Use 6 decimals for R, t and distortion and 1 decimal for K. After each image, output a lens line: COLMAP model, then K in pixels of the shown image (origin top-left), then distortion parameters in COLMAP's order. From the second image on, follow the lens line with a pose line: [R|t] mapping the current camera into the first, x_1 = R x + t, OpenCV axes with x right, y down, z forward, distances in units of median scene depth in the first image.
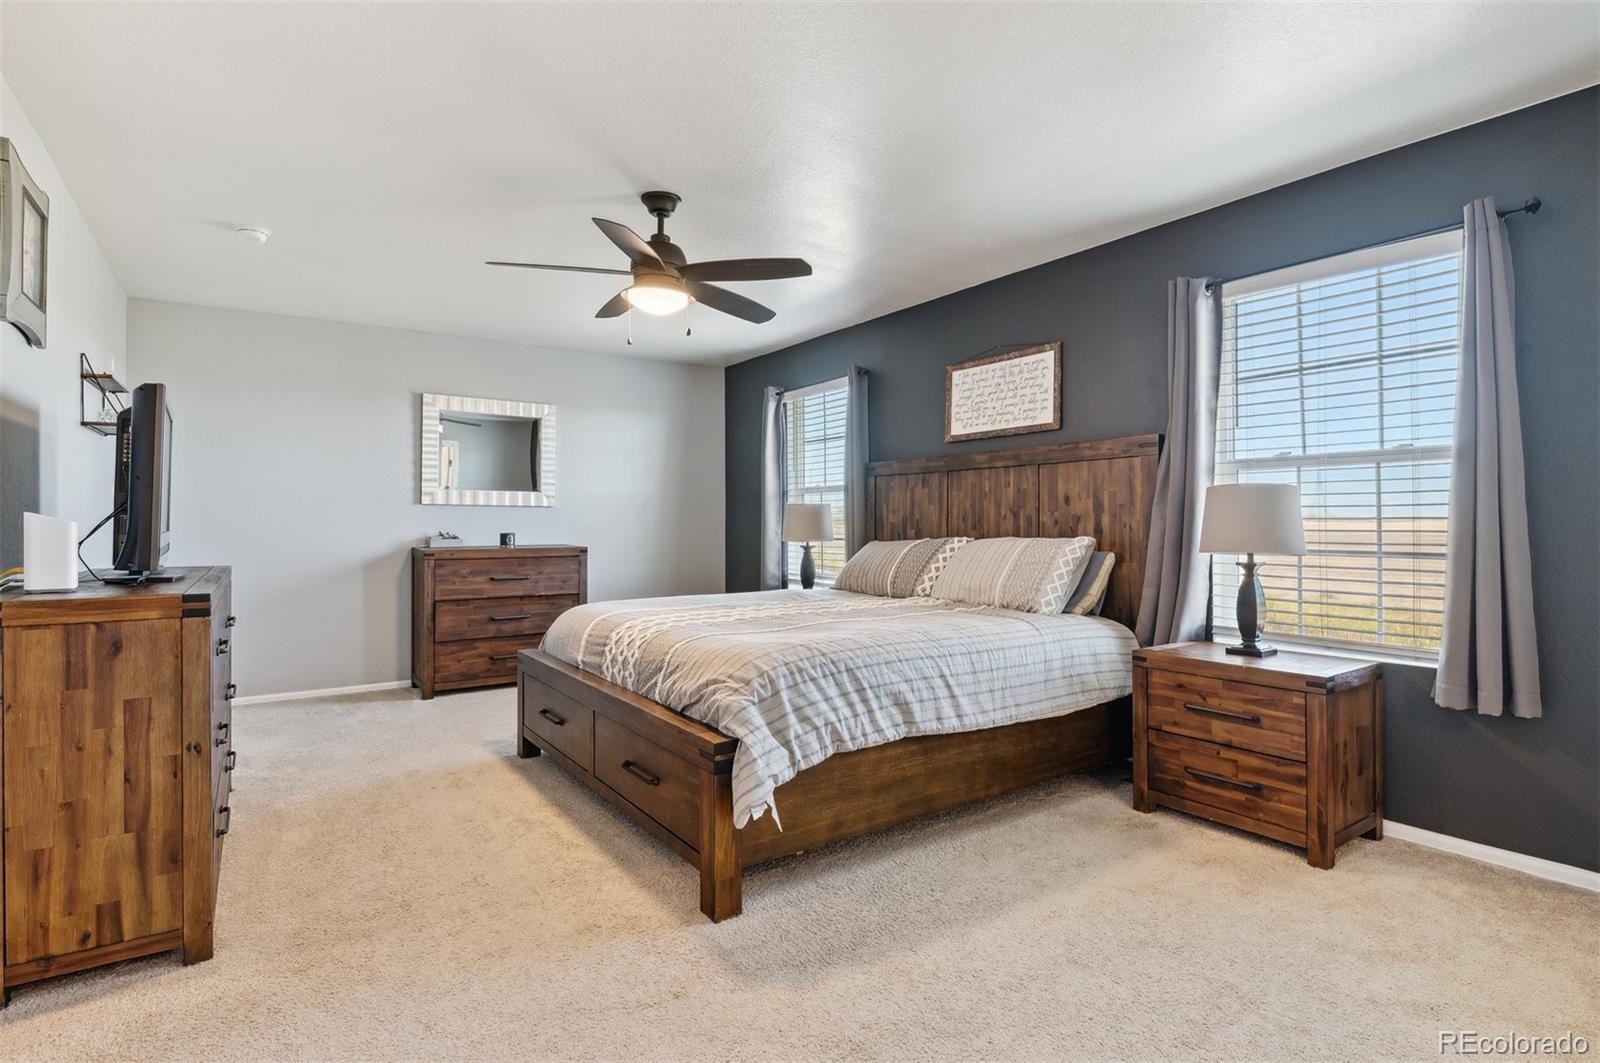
lens RADIAL K [[791.7, 0, 795.5], [0, 791.7, 525.0], [0, 0, 1]] dist [0.001067, 0.000149]
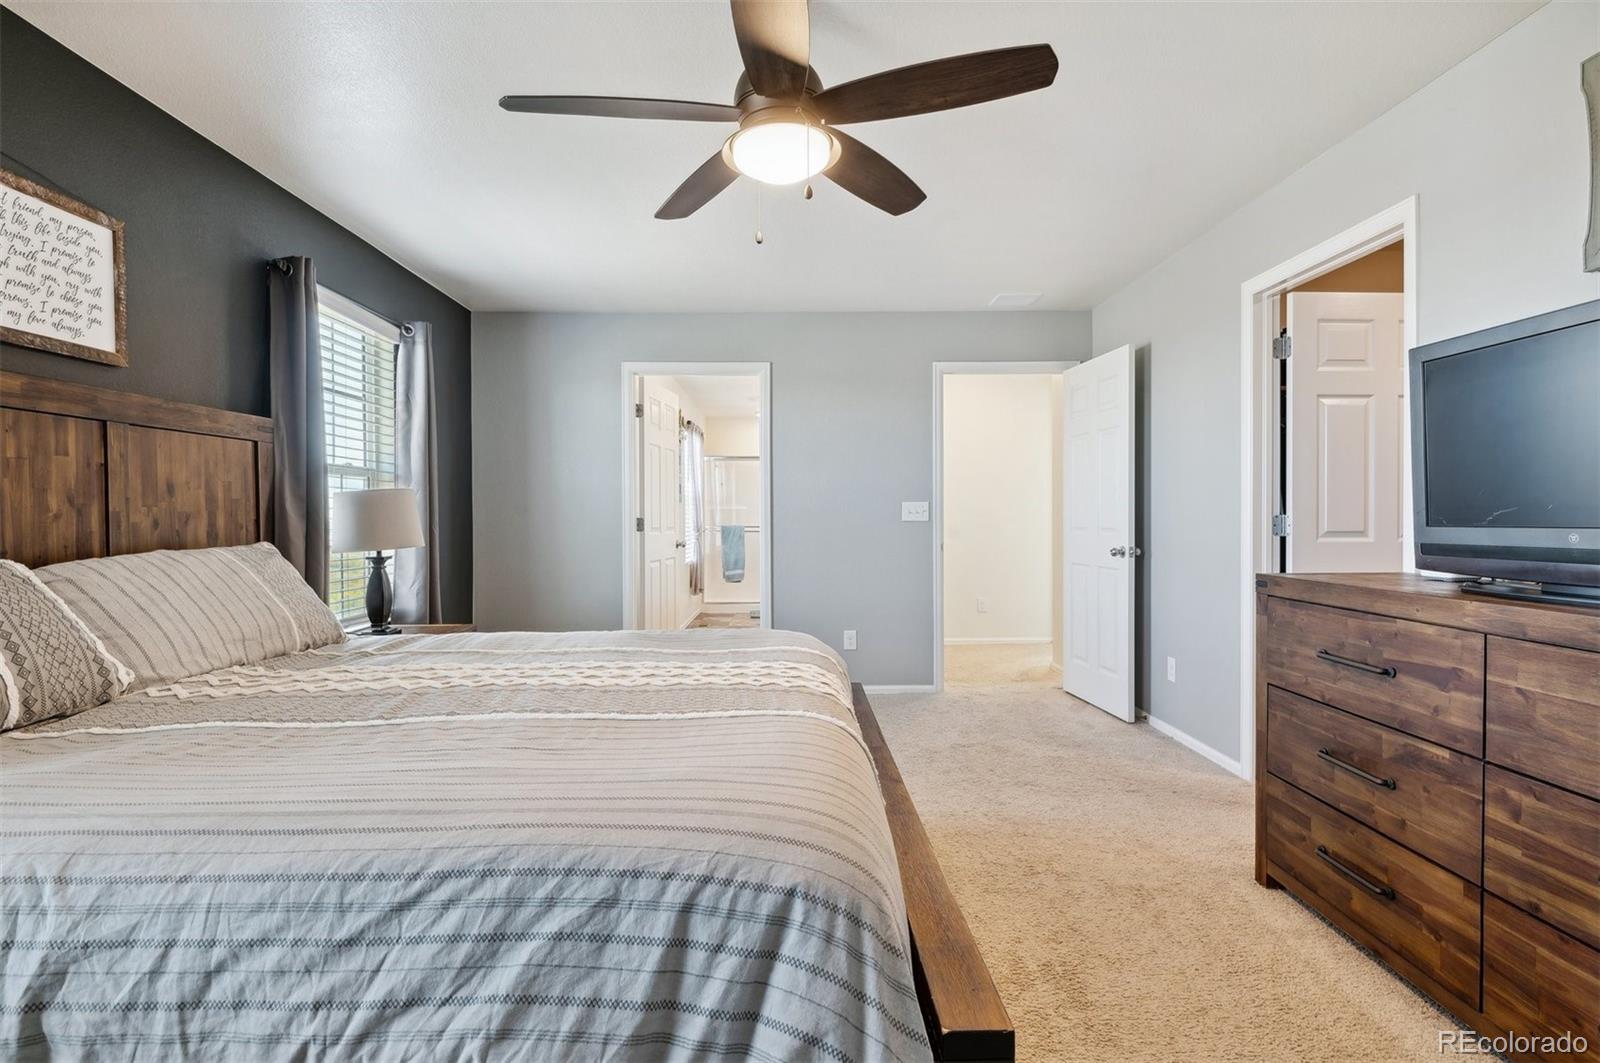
lens RADIAL K [[791.7, 0, 795.5], [0, 791.7, 525.0], [0, 0, 1]] dist [0.001067, 0.000149]
pose [[-0.823598, -0.002462, 0.567168, -0.426830], [0.005261, 0.999914, 0.011980, -0.007355], [-0.567149, 0.012851, -0.823515, 1.215384]]
